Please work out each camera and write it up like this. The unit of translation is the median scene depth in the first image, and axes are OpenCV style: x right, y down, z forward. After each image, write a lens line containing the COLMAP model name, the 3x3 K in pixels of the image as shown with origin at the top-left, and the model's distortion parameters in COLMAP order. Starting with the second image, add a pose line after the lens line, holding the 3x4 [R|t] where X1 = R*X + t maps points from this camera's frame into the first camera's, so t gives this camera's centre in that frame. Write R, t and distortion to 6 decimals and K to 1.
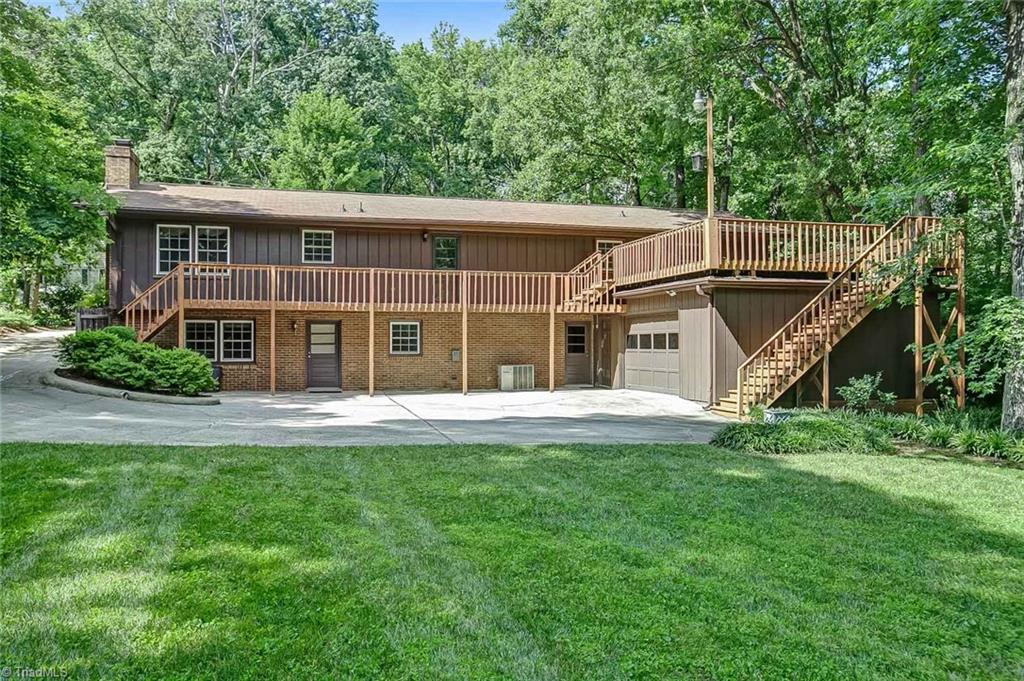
lens RADIAL K [[821.3, 0, 511.0], [0, 821.3, 341.9], [0, 0, 1]] dist [0.041634, -0.003267]
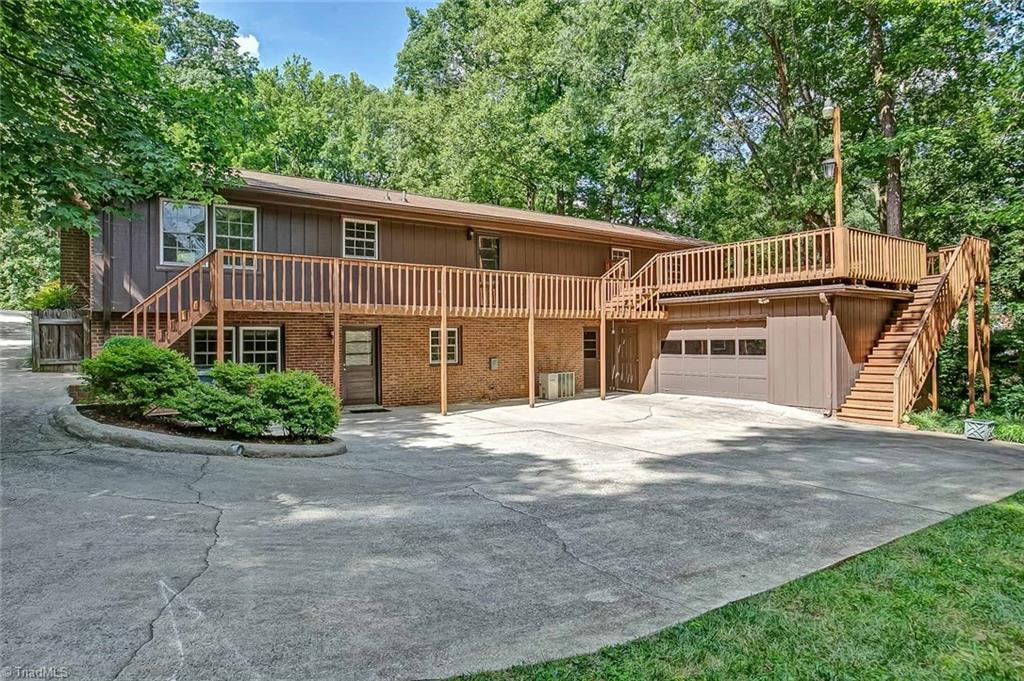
lens RADIAL K [[613.6, 0, 509.7], [0, 613.6, 345.2], [0, 0, 1]] dist [-0.001948, 0.001901]
pose [[0.934196, -0.010979, 0.356590, -0.320218], [0.007125, 0.999901, 0.012119, -0.013673], [-0.356688, -0.008780, 0.934182, 0.361615]]
